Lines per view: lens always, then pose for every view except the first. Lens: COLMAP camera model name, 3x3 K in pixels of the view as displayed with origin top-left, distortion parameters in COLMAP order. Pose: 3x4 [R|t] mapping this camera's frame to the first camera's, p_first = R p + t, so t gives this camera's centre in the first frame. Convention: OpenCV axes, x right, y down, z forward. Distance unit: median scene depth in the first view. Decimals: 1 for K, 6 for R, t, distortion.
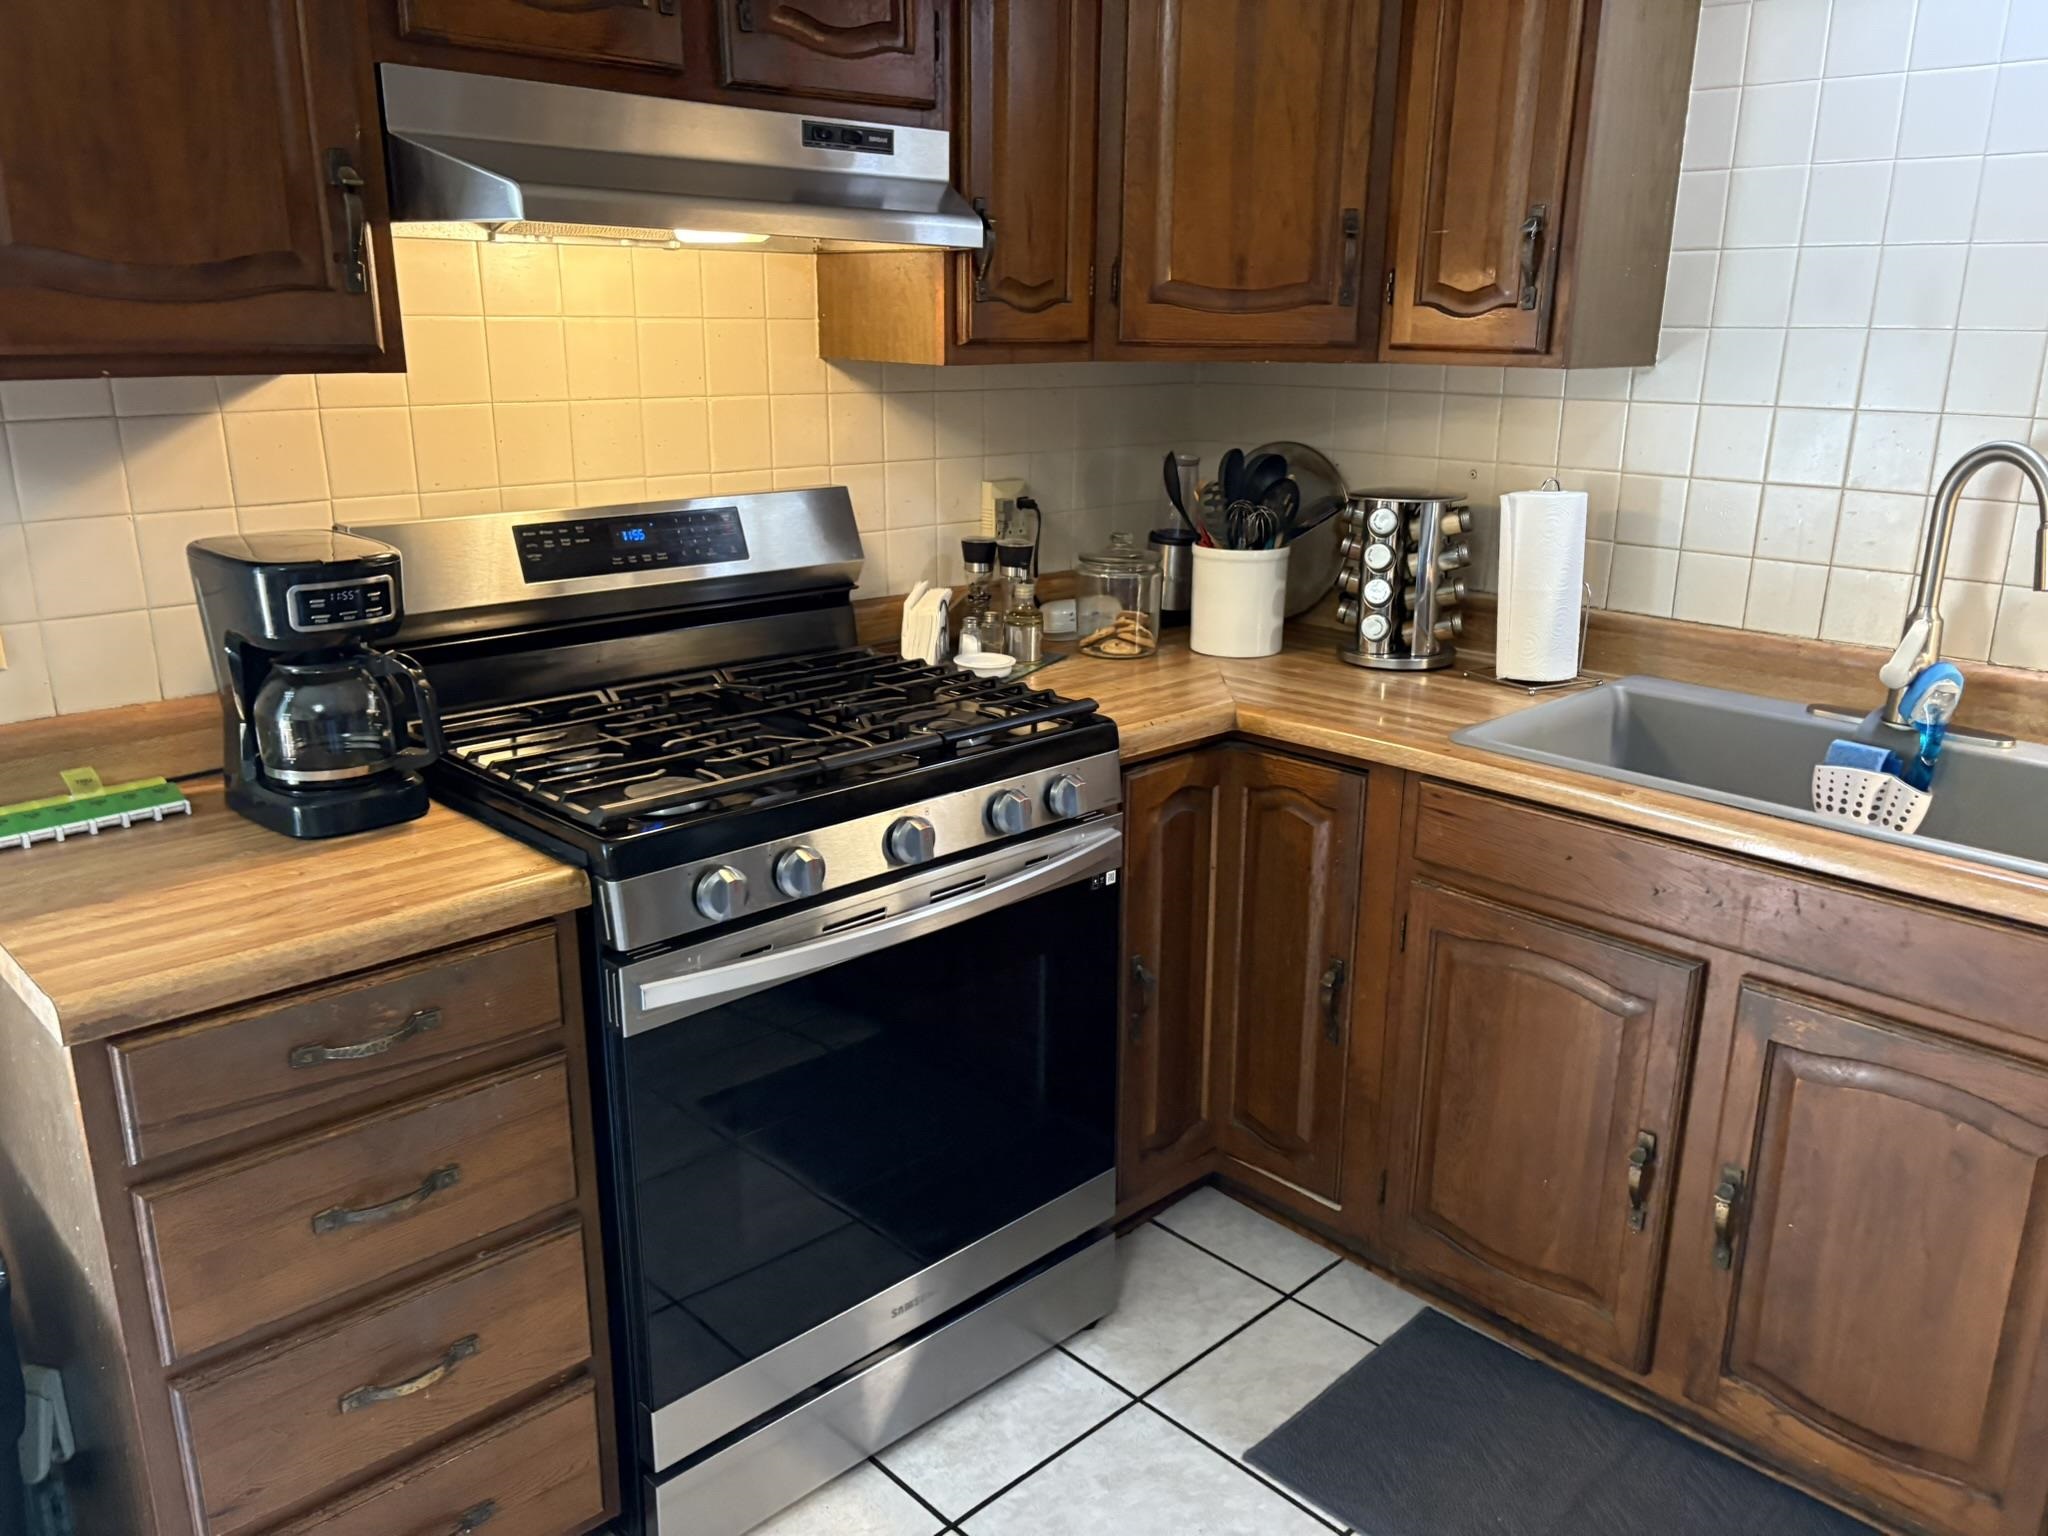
lens RADIAL K [[1536.3, 0, 1026.1], [0, 1536.3, 785.0], [0, 0, 1]] dist [0.006474, -0.000760]
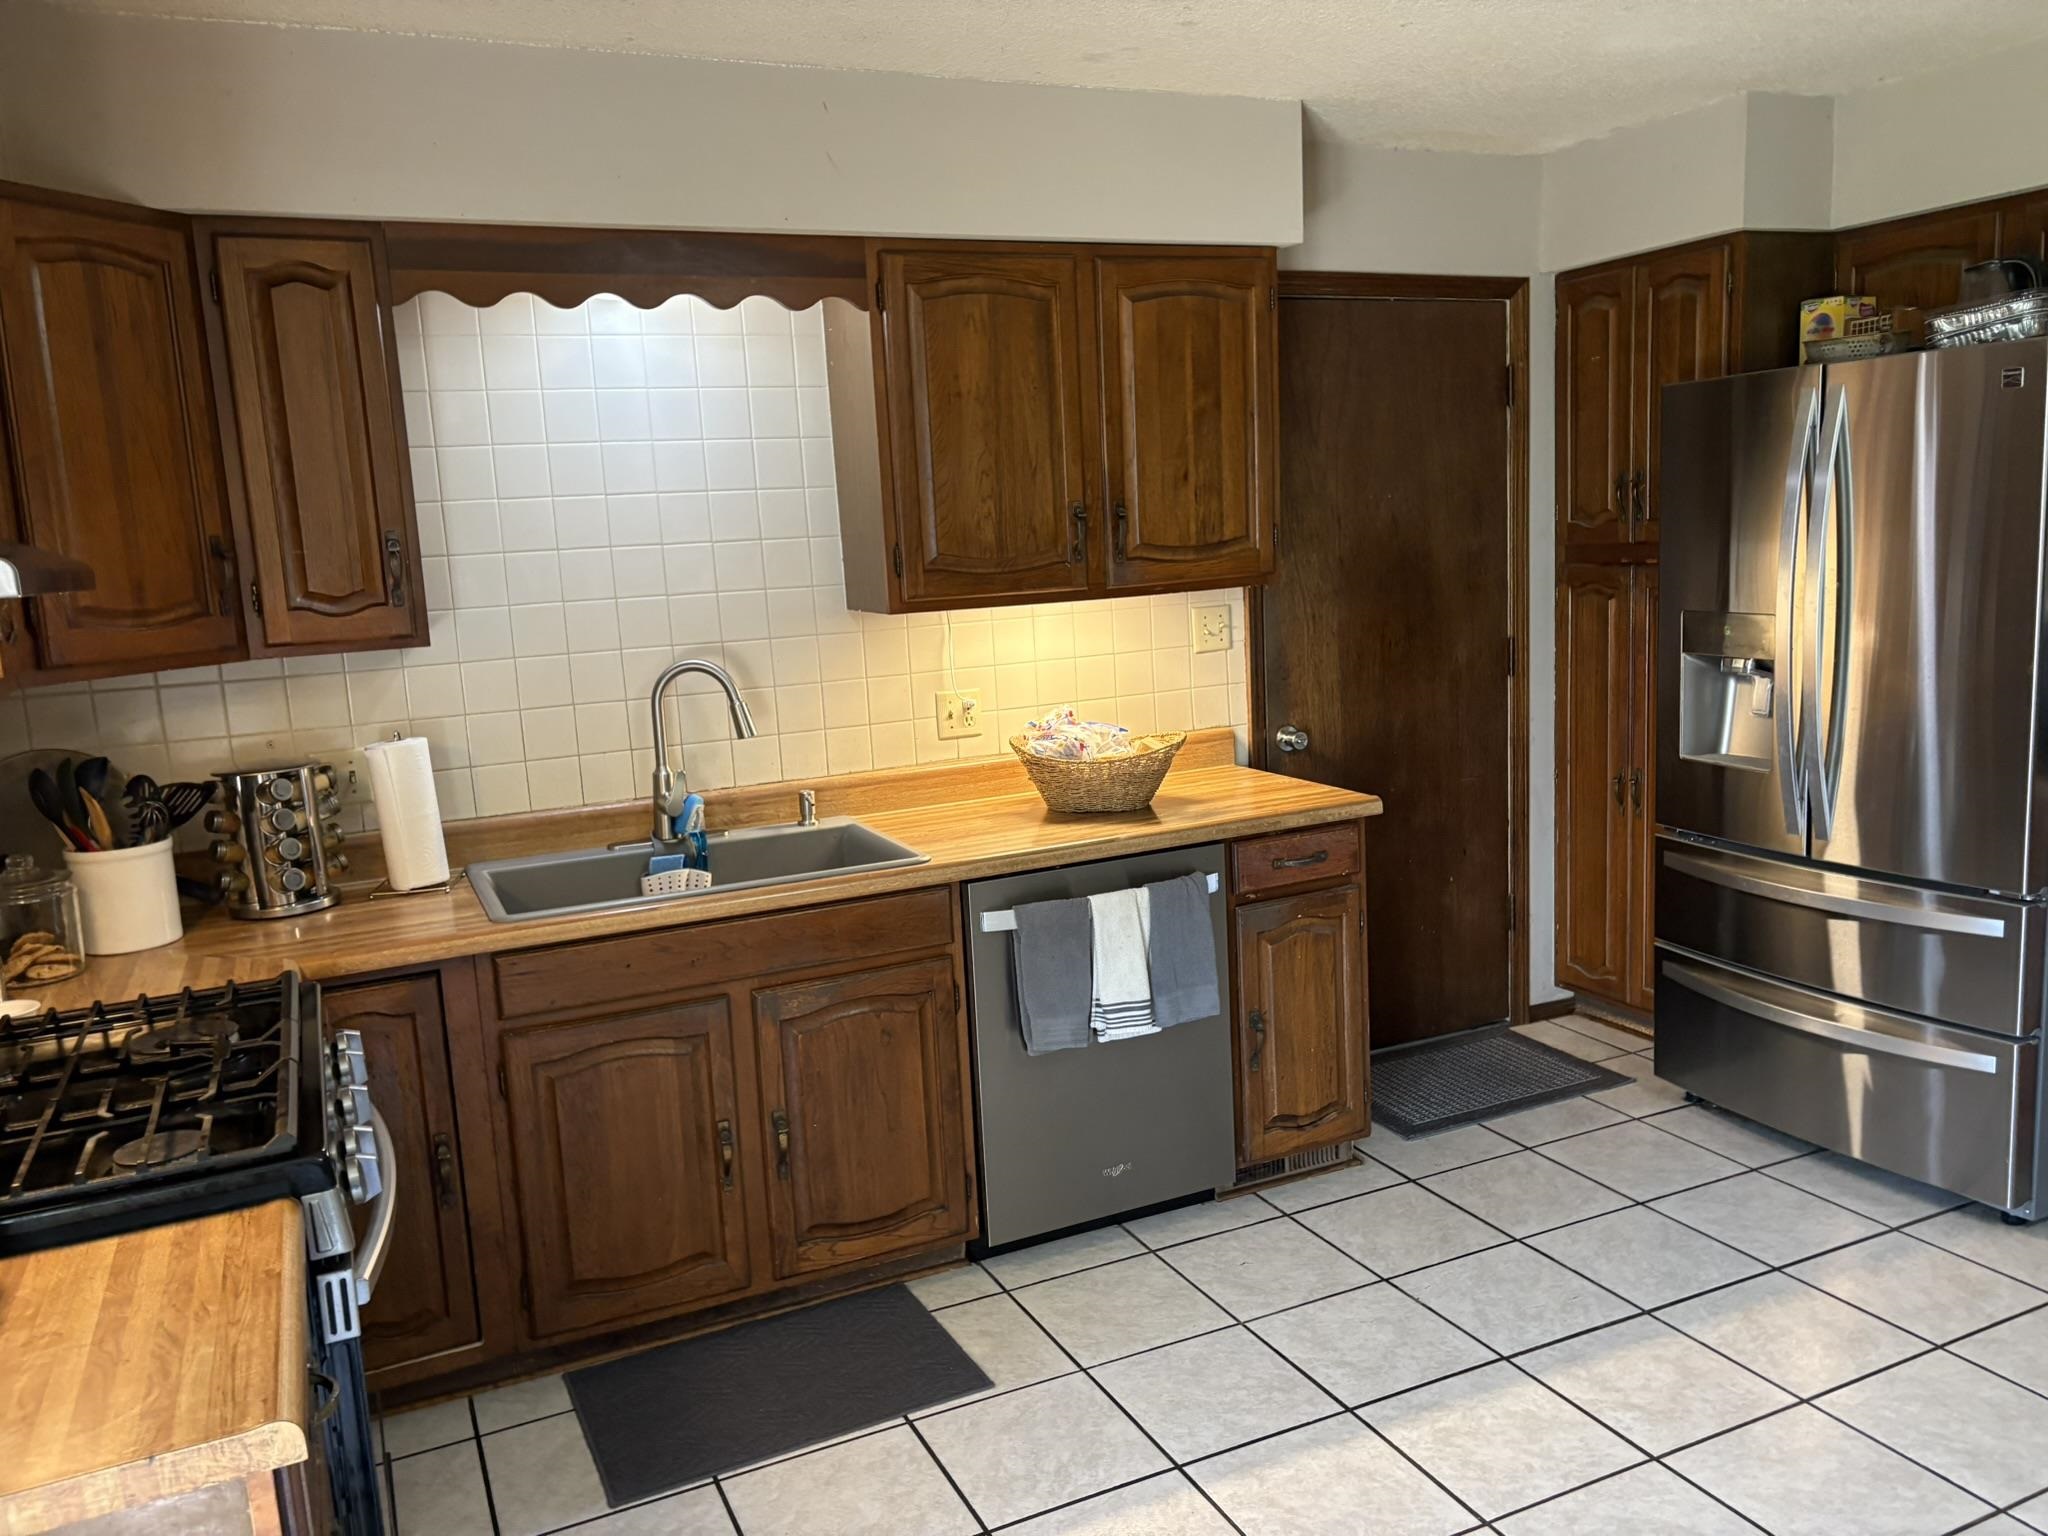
lens RADIAL K [[1558.1, 0, 1024.0], [0, 1558.1, 768.0], [0, 0, 1]] dist [-0.000535, -0.006147]
pose [[0.320779, -0.171653, 0.931470, -0.735550], [0.326947, 0.943059, 0.061195, -0.081654], [-0.888936, 0.284911, 0.358635, 0.081113]]
